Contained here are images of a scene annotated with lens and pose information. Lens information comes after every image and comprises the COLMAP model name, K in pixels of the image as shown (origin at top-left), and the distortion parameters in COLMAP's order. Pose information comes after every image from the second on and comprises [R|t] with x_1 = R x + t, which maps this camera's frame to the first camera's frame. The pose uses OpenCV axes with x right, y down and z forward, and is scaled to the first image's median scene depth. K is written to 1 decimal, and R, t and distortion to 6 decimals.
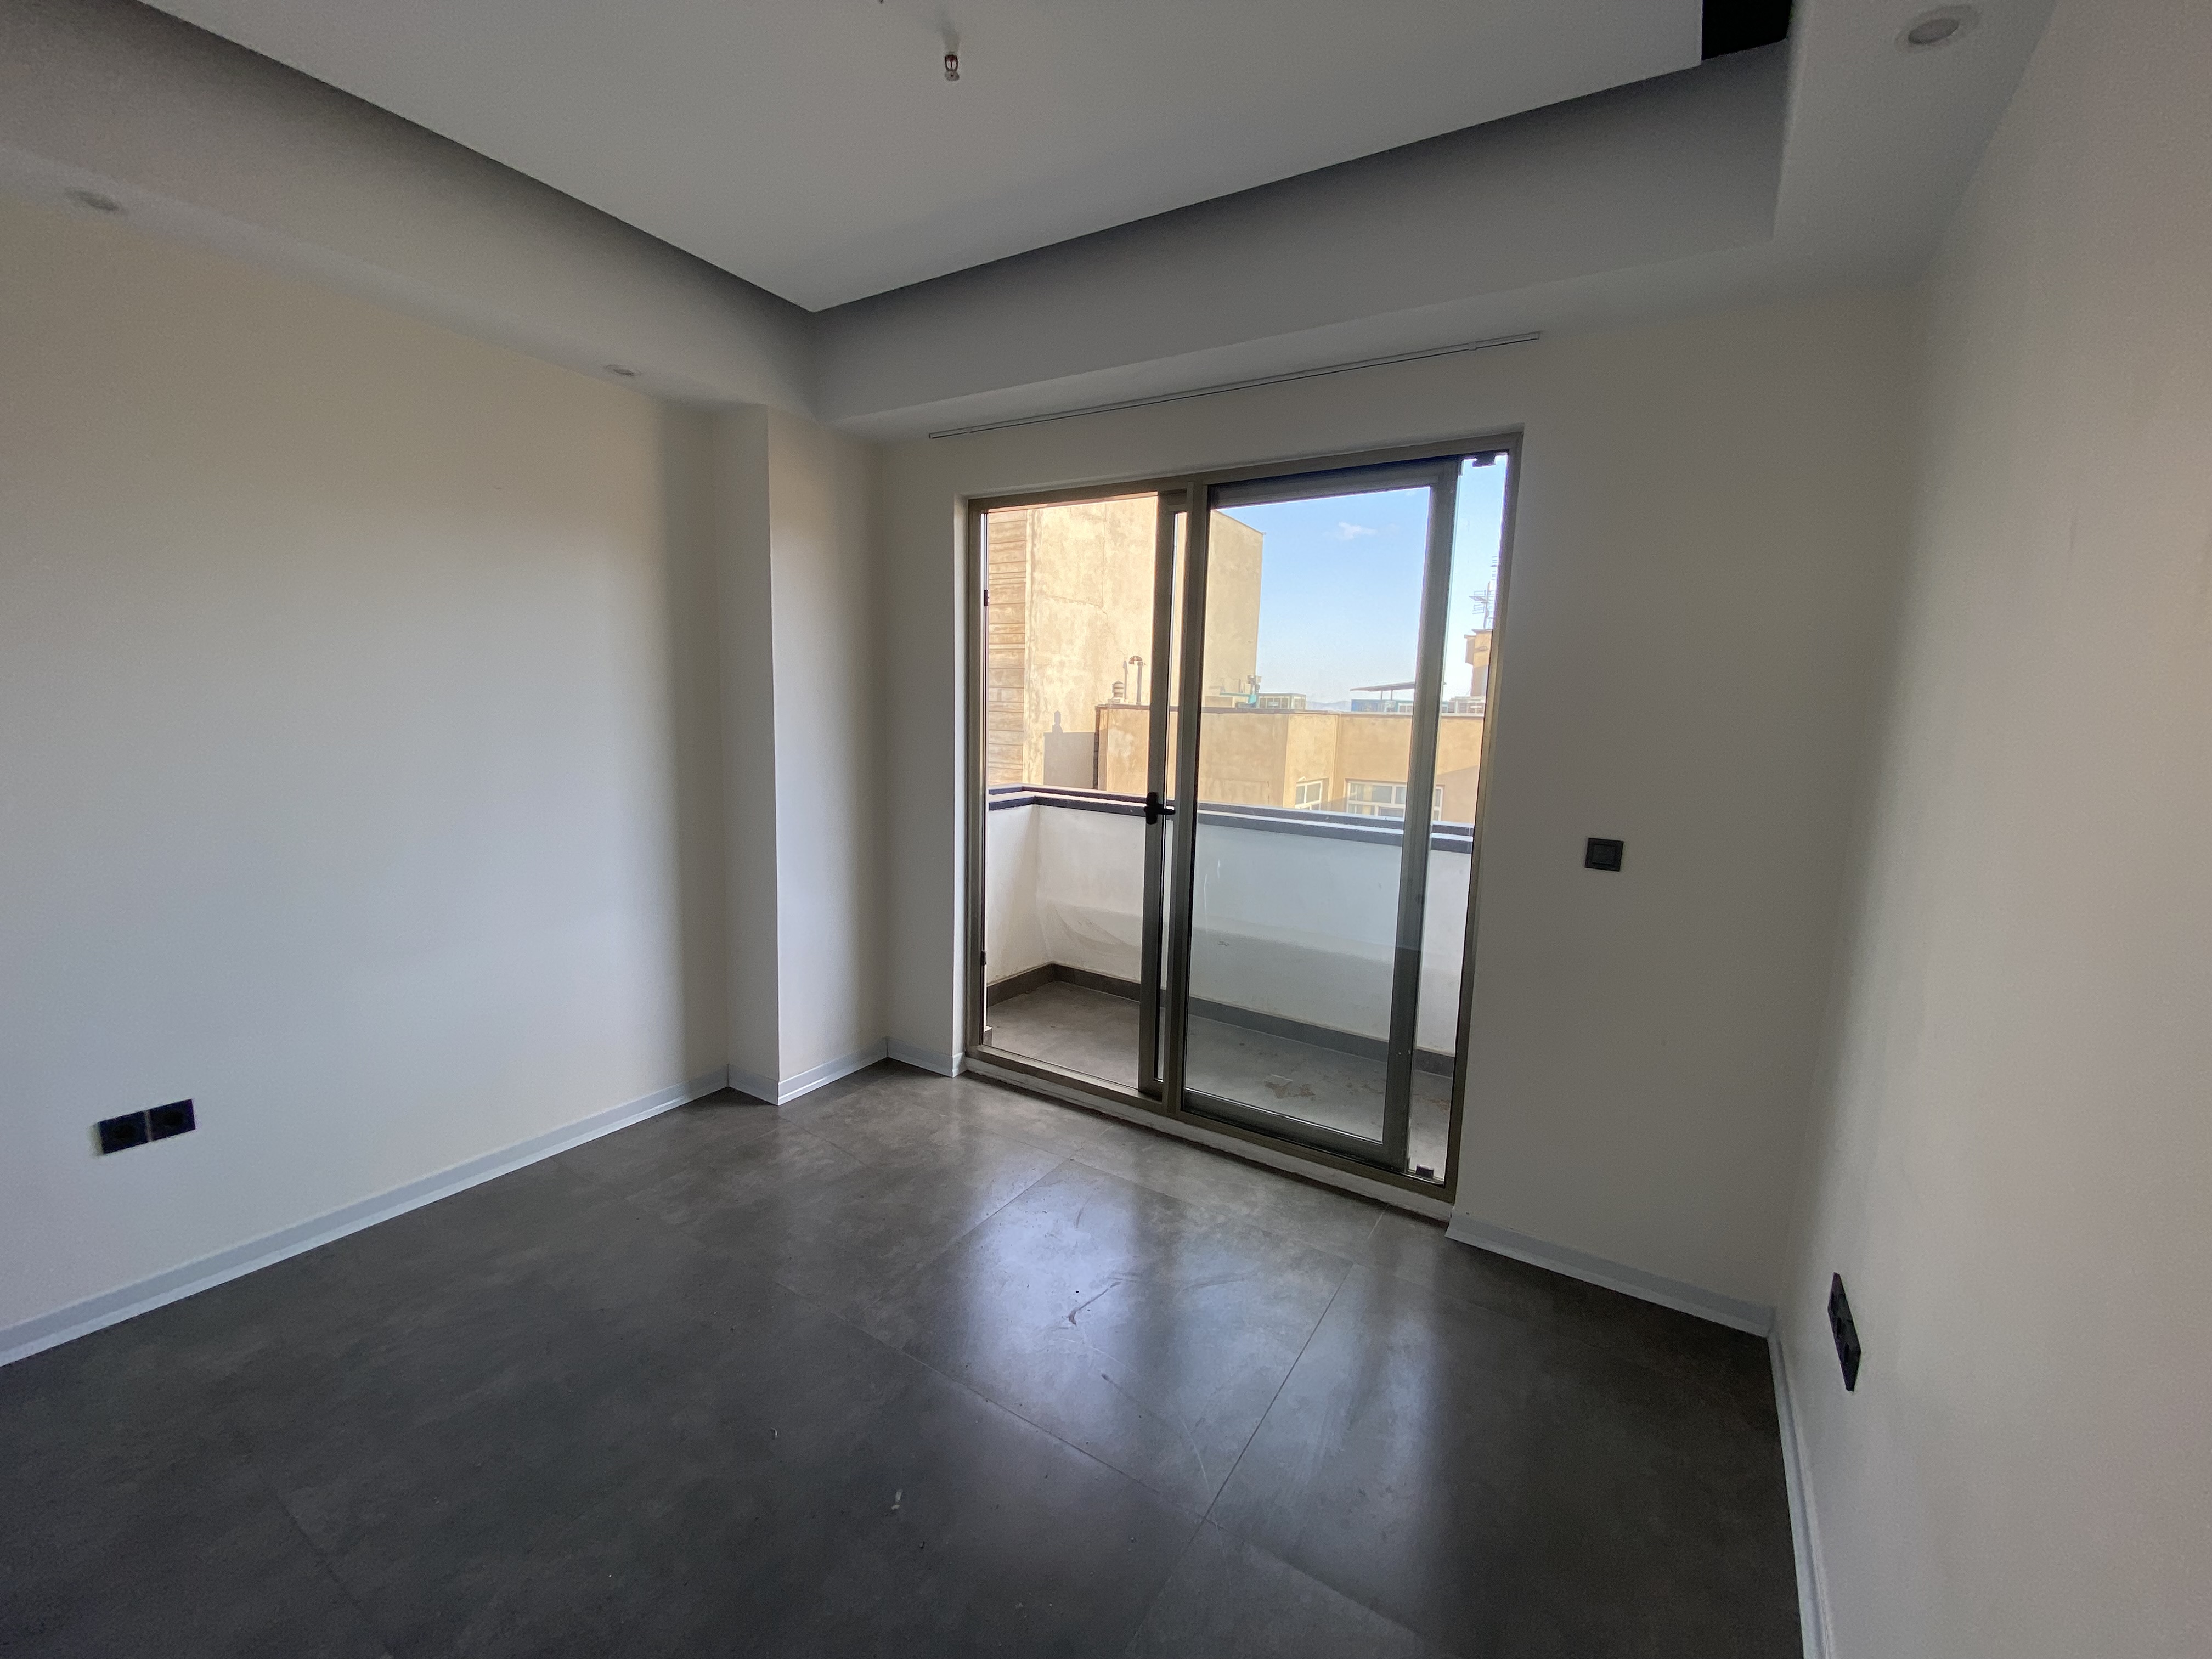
lens RADIAL K [[929.6, 0, 1094.4], [0, 929.6, 832.2], [0, 0, 1]] dist [0.012894, -0.000066]
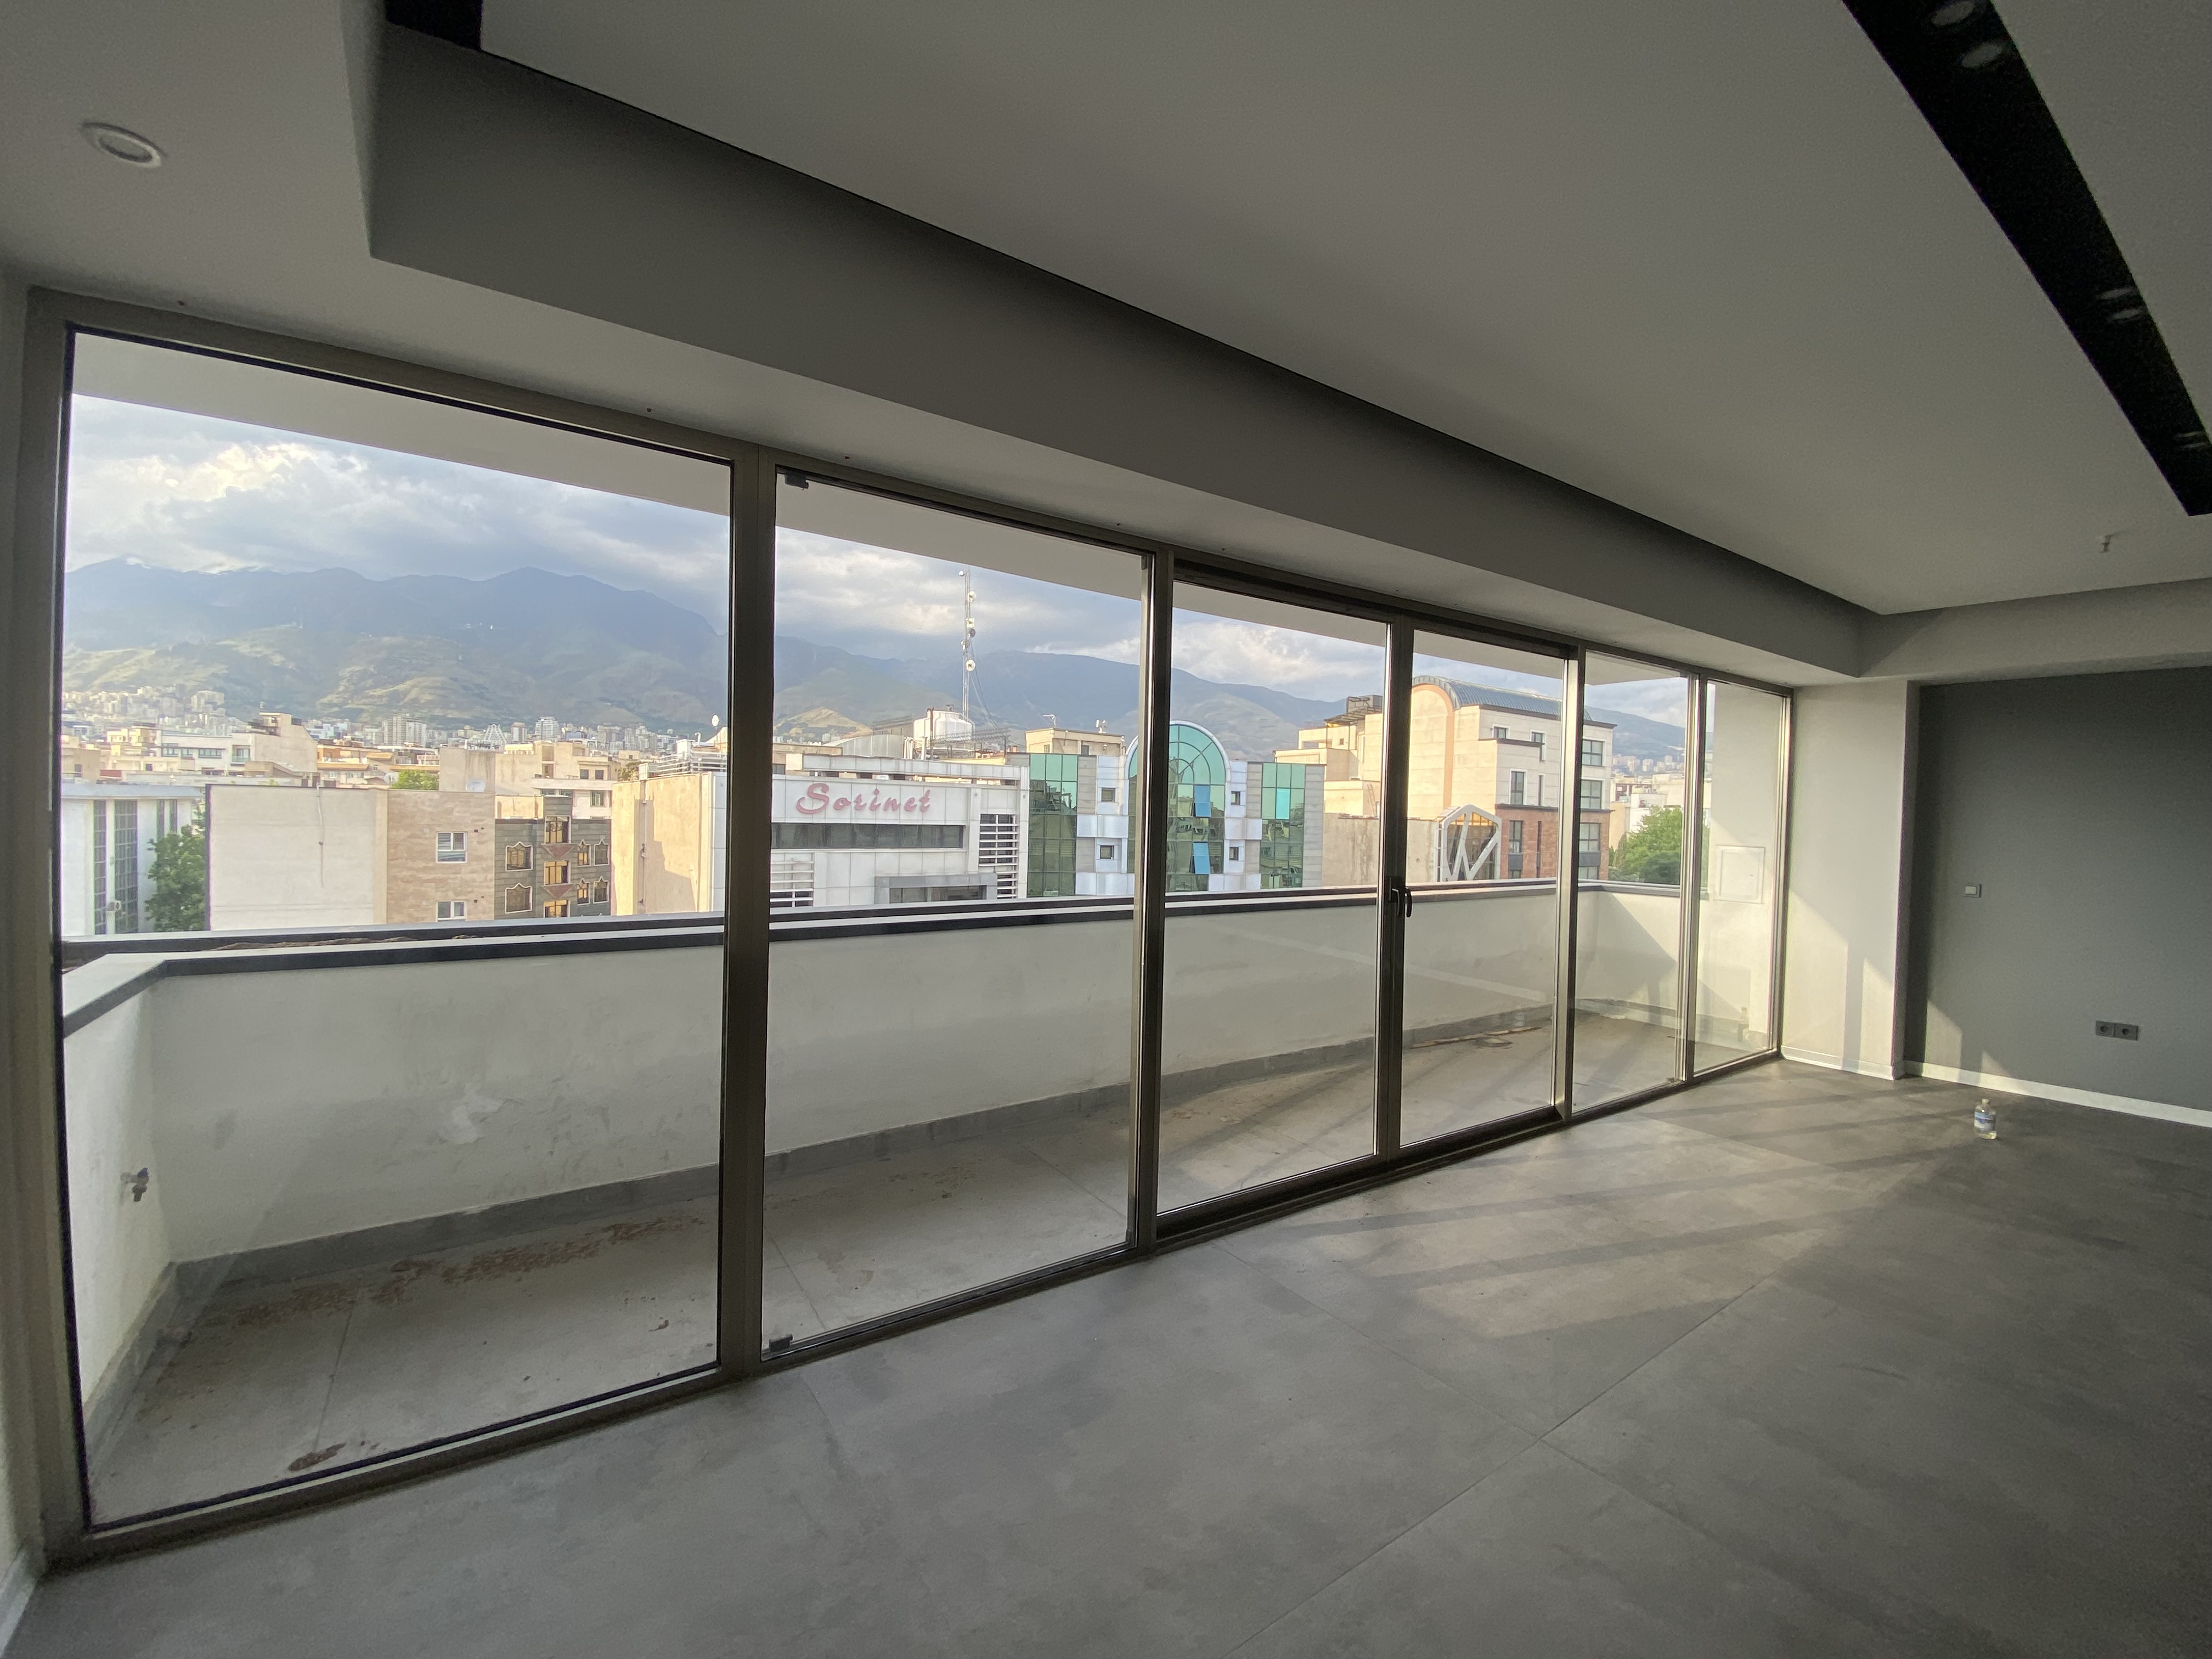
lens RADIAL K [[929.6, 0, 1094.4], [0, 929.6, 832.2], [0, 0, 1]] dist [0.012894, -0.000066]
pose [[0.389812, -0.036602, 0.920167, -0.526899], [0.114629, 0.993367, -0.009047, -0.060883], [-0.913732, 0.109005, 0.391422, 0.385050]]
